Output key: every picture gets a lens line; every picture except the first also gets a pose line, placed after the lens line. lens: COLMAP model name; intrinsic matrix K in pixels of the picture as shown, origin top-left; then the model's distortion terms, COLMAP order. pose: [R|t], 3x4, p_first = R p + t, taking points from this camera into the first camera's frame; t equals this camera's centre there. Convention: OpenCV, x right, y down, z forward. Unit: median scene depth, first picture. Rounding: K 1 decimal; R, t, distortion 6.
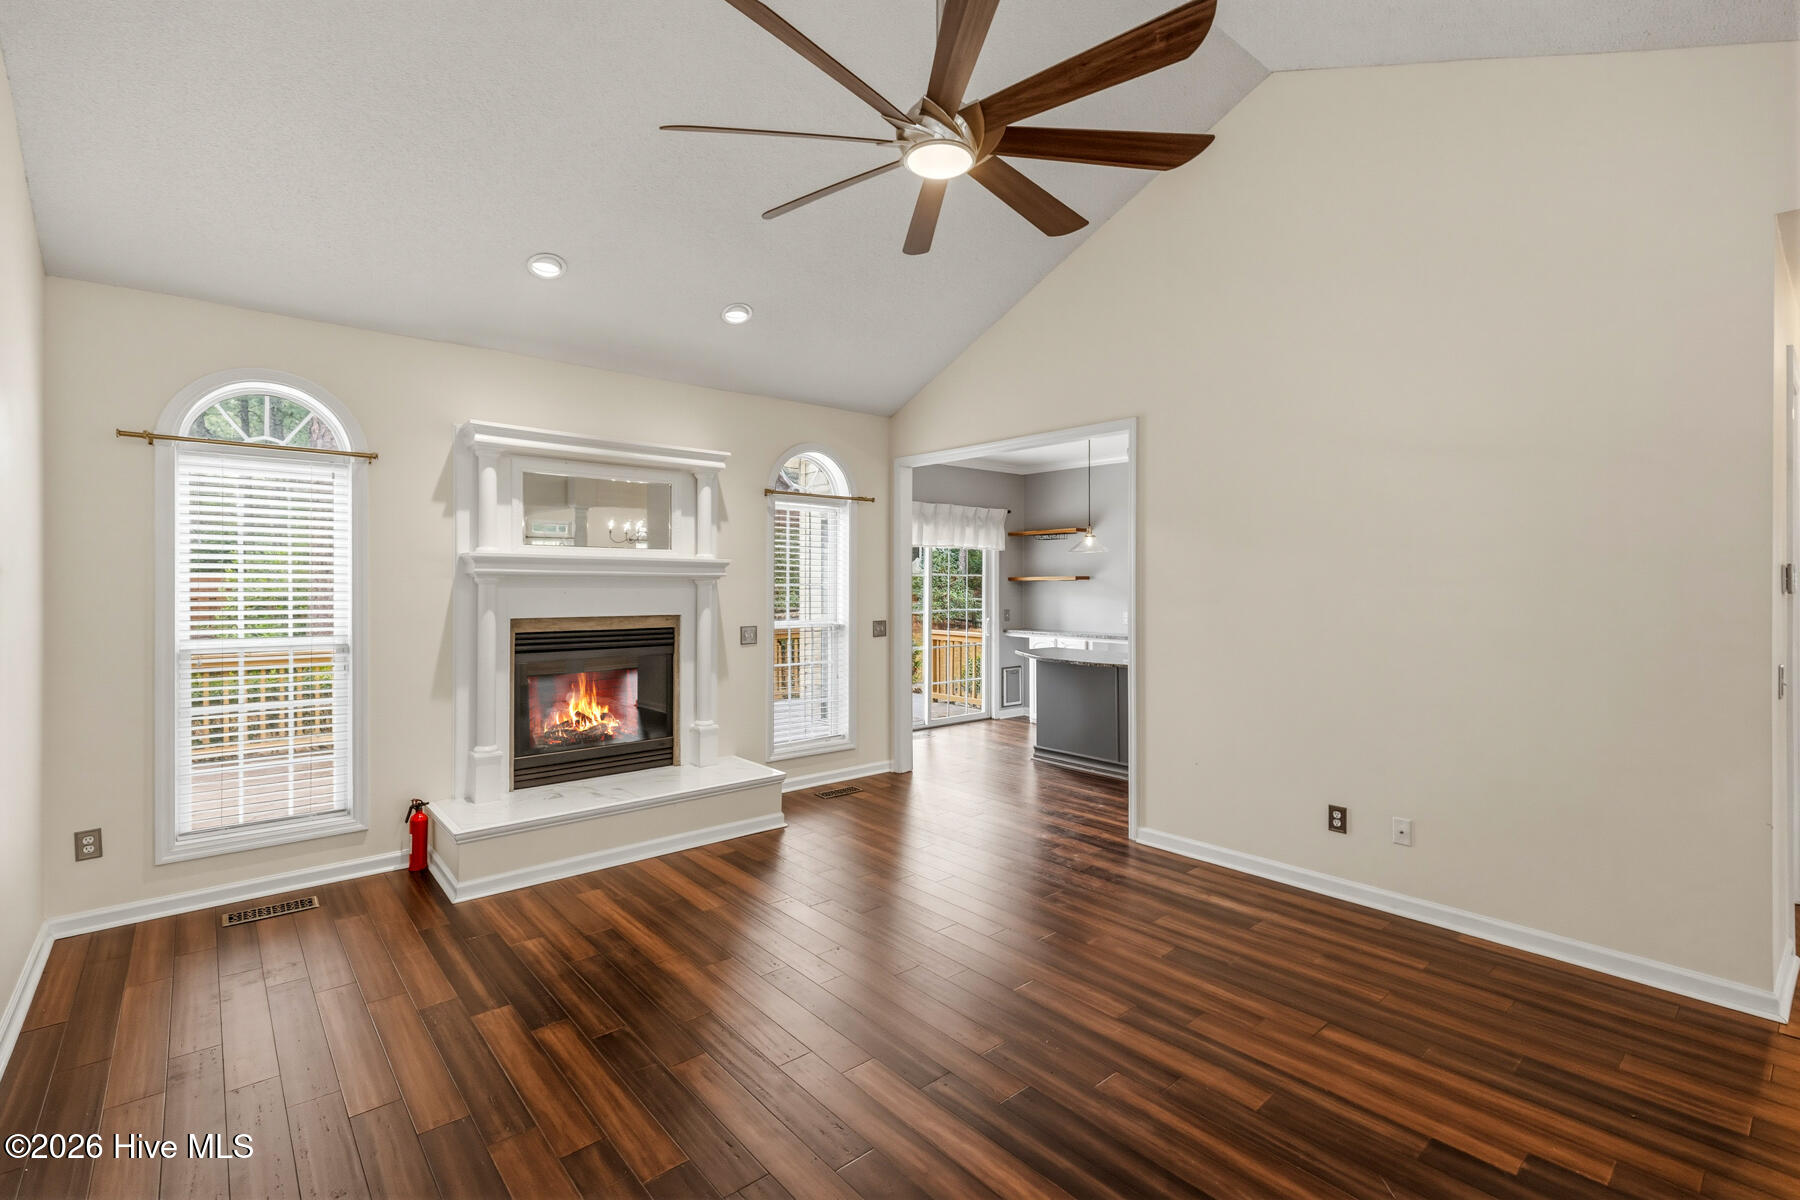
lens RADIAL K [[804.3, 0, 902.8], [0, 804.3, 584.9], [0, 0, 1]] dist [0.005376, 0.000194]
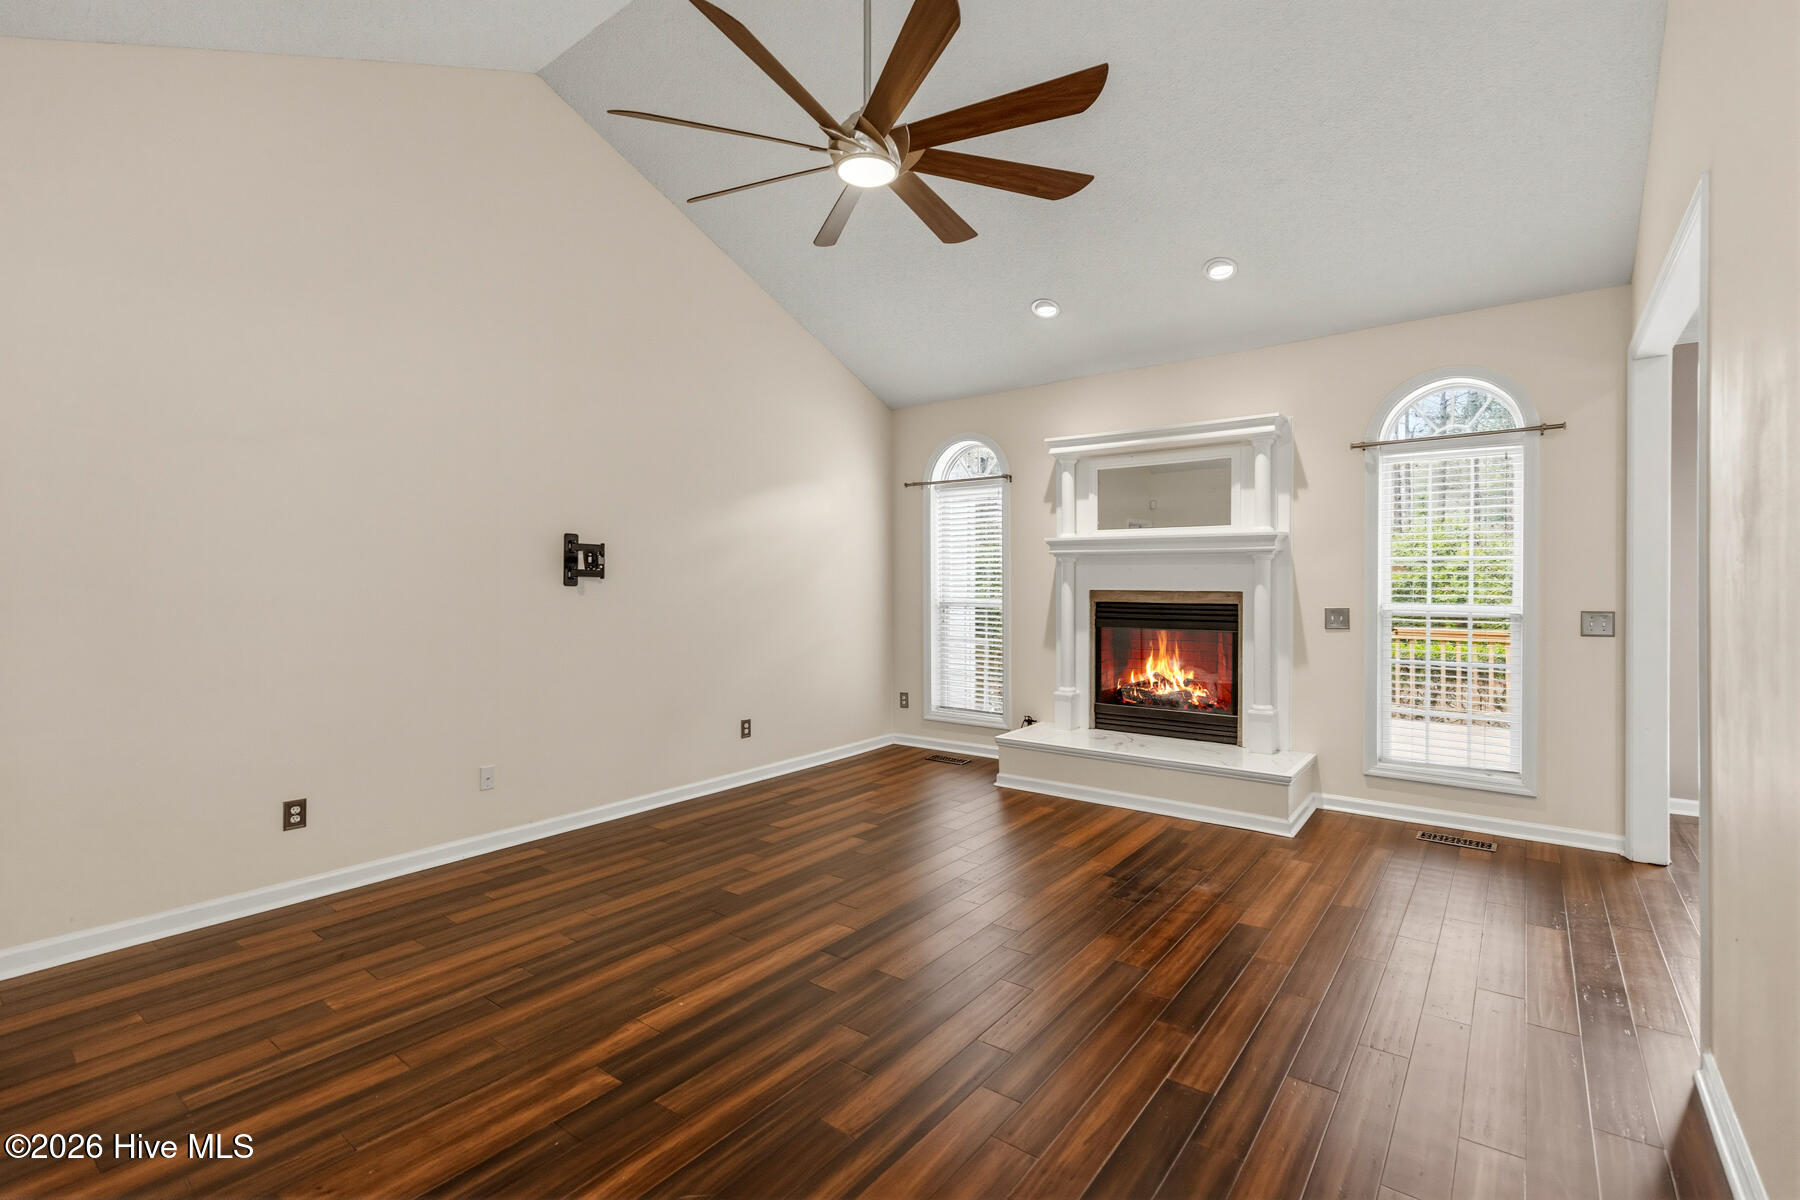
lens RADIAL K [[804.3, 0, 902.8], [0, 804.3, 599.2], [0, 0, 1]] dist [0.005376, 0.000194]
pose [[0.206408, 0.027863, -0.978069, 0.608490], [0.007246, 0.999524, 0.030004, 0.014957], [0.978439, -0.013281, 0.206108, 0.414913]]
